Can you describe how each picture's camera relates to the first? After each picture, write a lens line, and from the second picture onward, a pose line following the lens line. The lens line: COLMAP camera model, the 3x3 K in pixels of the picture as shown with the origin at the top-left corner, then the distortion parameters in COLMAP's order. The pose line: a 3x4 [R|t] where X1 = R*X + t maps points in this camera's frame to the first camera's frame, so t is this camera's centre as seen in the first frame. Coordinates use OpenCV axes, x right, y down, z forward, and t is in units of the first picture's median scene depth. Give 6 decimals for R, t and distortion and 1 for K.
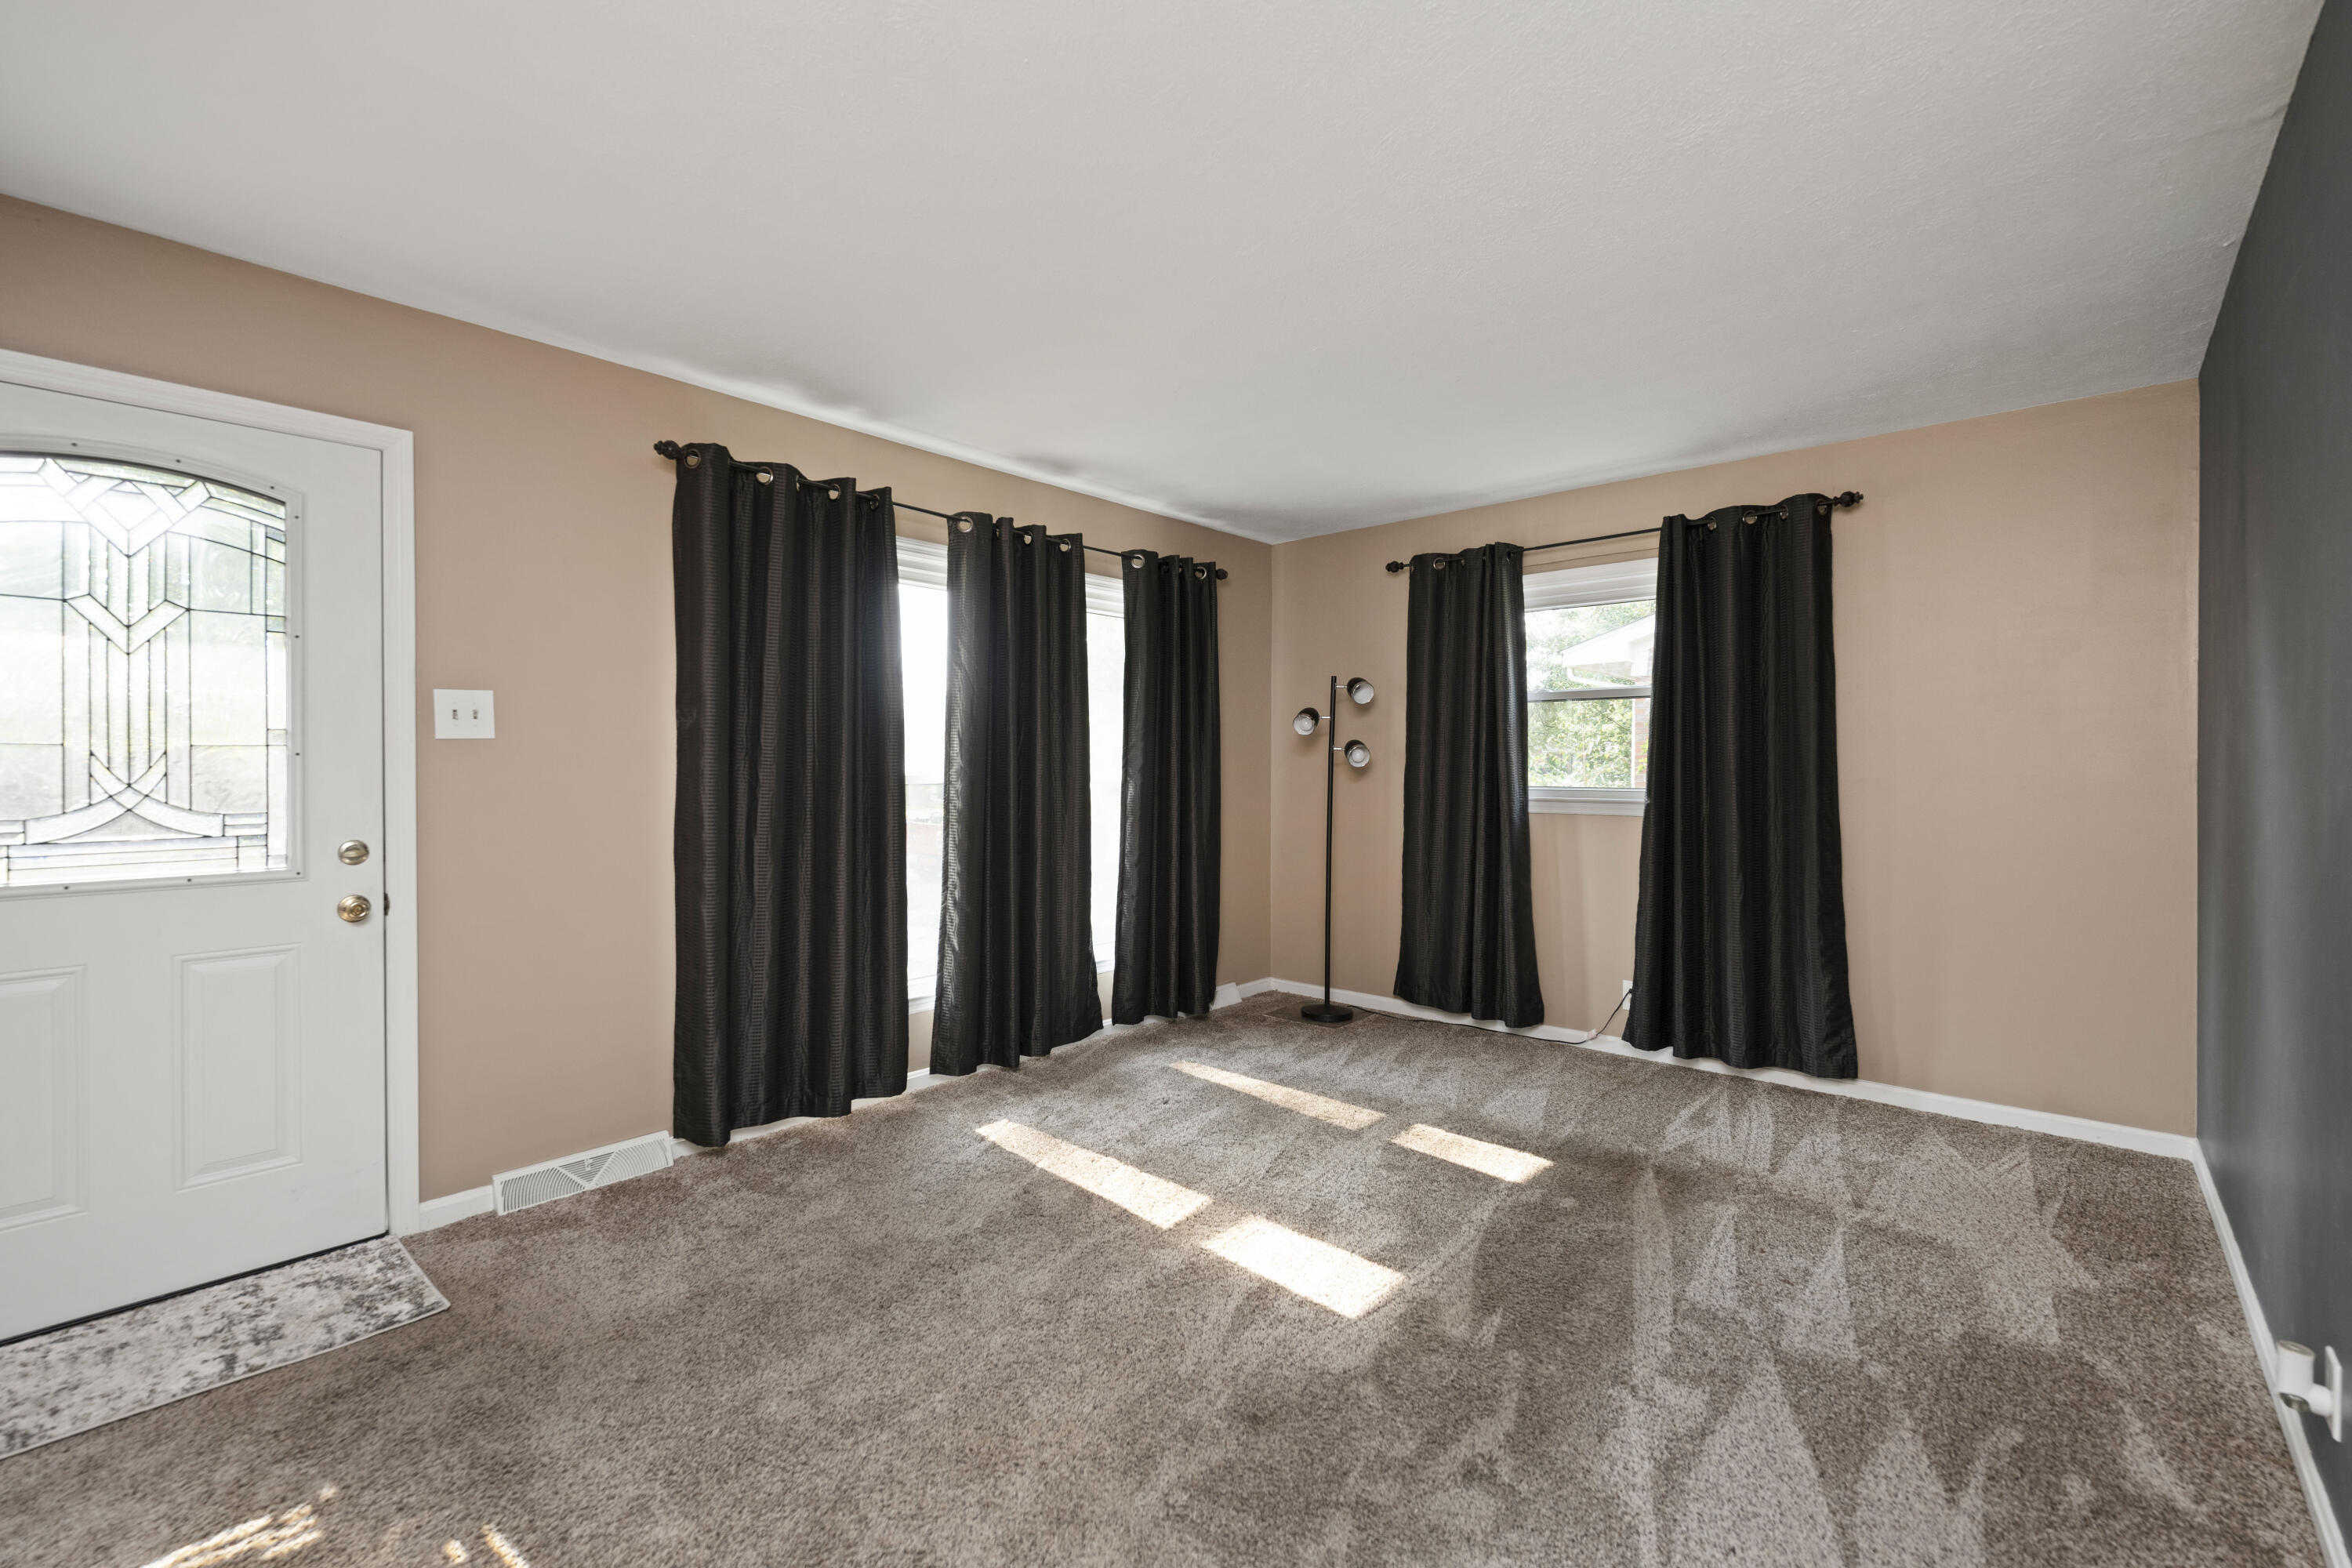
lens RADIAL K [[1006.4, 0, 1164.2], [0, 1006.4, 752.6], [0, 0, 1]] dist [0.000483, 0.000127]
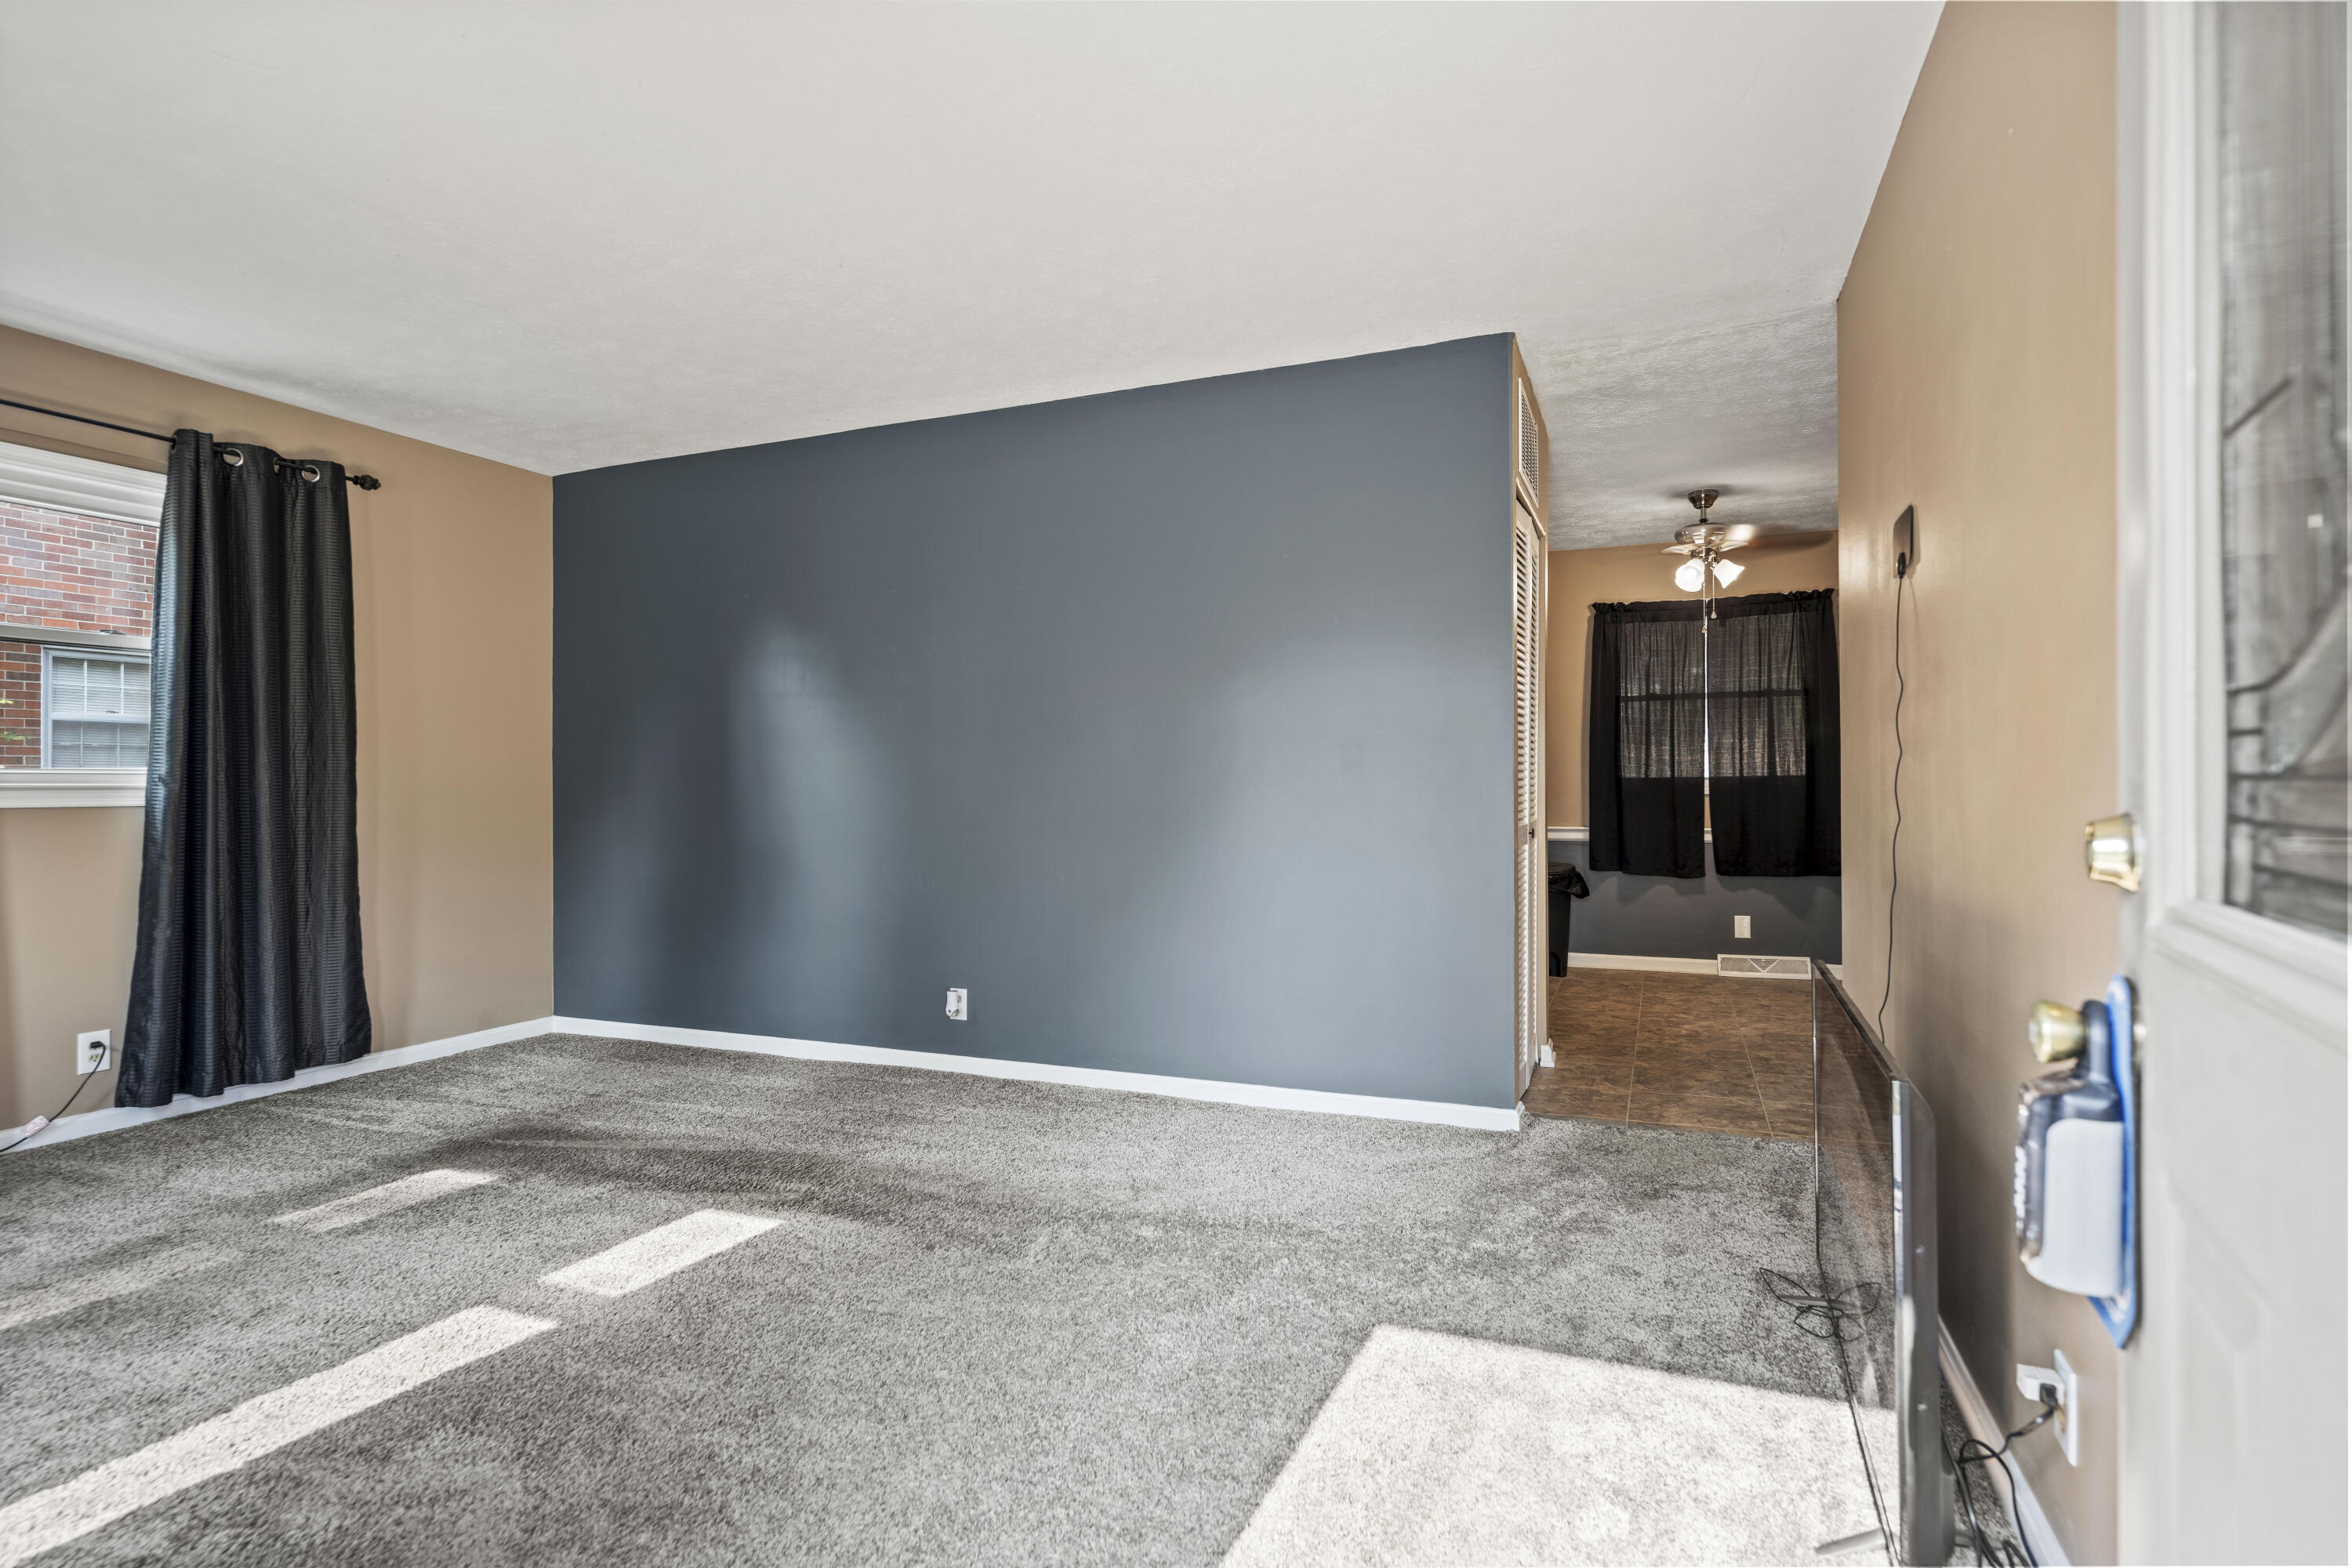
lens RADIAL K [[1172.5, 0, 1176.0], [0, 1172.5, 784.0], [0, 0, 1]] dist [-0.000552, 0.000043]
pose [[-0.328188, 0.001035, 0.944612, -0.769906], [-0.004496, 0.999986, -0.002658, 0.053355], [-0.944602, -0.005119, -0.328179, 0.666807]]
